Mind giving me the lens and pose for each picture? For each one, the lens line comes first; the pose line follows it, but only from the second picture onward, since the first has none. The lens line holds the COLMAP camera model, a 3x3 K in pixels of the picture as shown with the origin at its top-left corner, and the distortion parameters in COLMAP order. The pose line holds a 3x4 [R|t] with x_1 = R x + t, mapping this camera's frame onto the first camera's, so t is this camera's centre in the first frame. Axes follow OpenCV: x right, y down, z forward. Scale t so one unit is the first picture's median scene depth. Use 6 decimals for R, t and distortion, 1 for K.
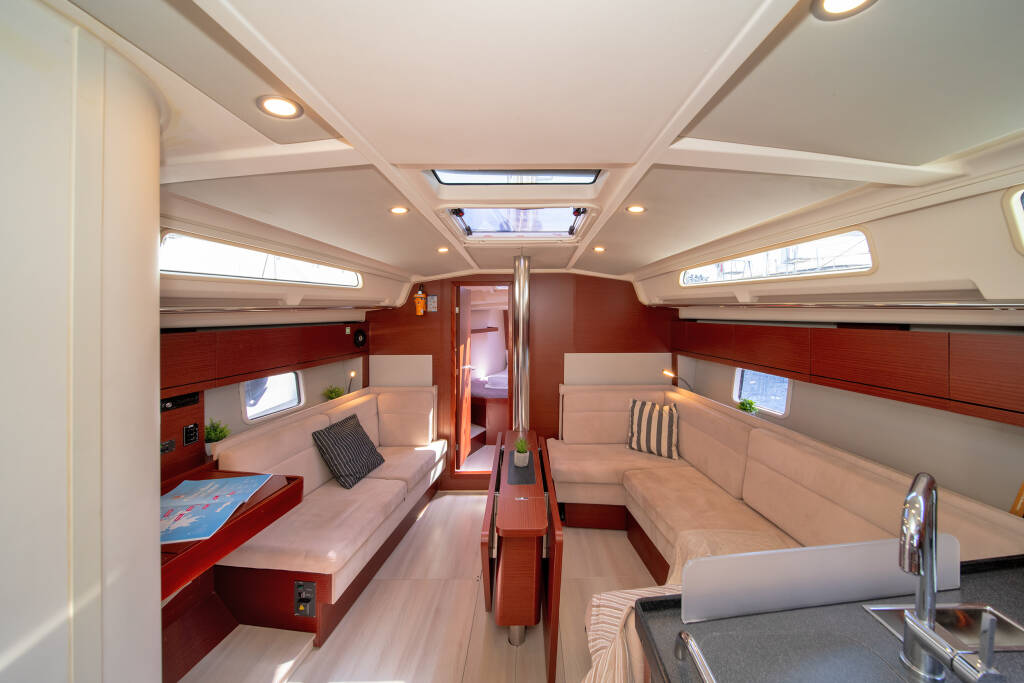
lens RADIAL K [[363.8, 0, 513.7], [0, 363.8, 328.3], [0, 0, 1]] dist [-0.007847, -0.000142]
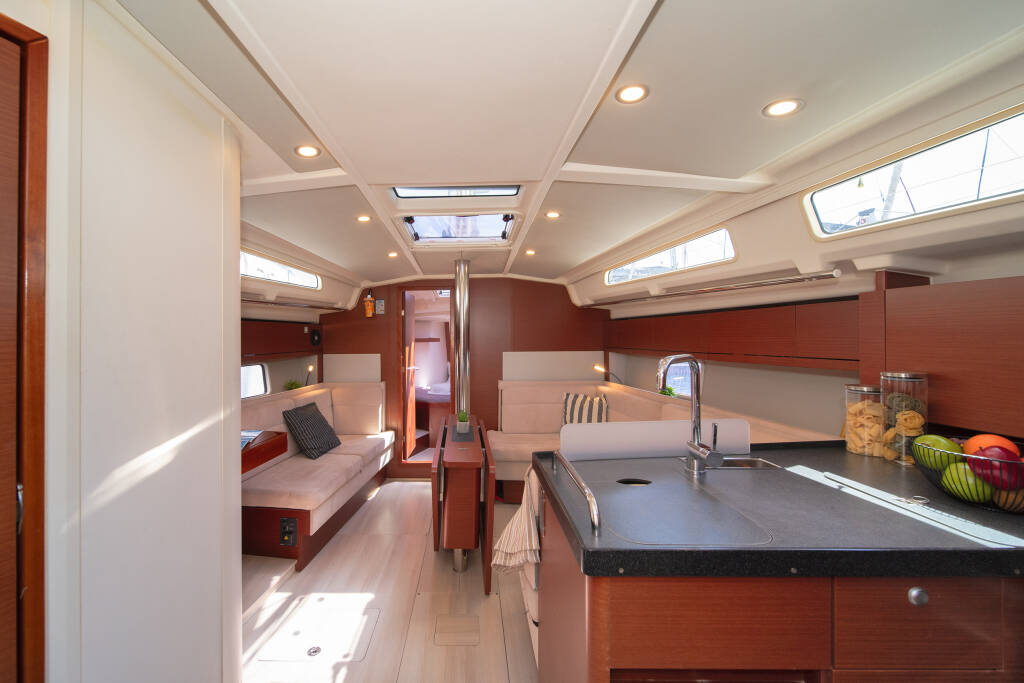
lens RADIAL K [[392.3, 0, 446.5], [0, 392.3, 341.6], [0, 0, 1]] dist [-0.012749, -0.000752]
pose [[0.999708, -0.009432, -0.022238, -0.000744], [0.008888, 0.999662, -0.024415, 0.103463], [0.022461, 0.024210, 0.999455, -0.256964]]
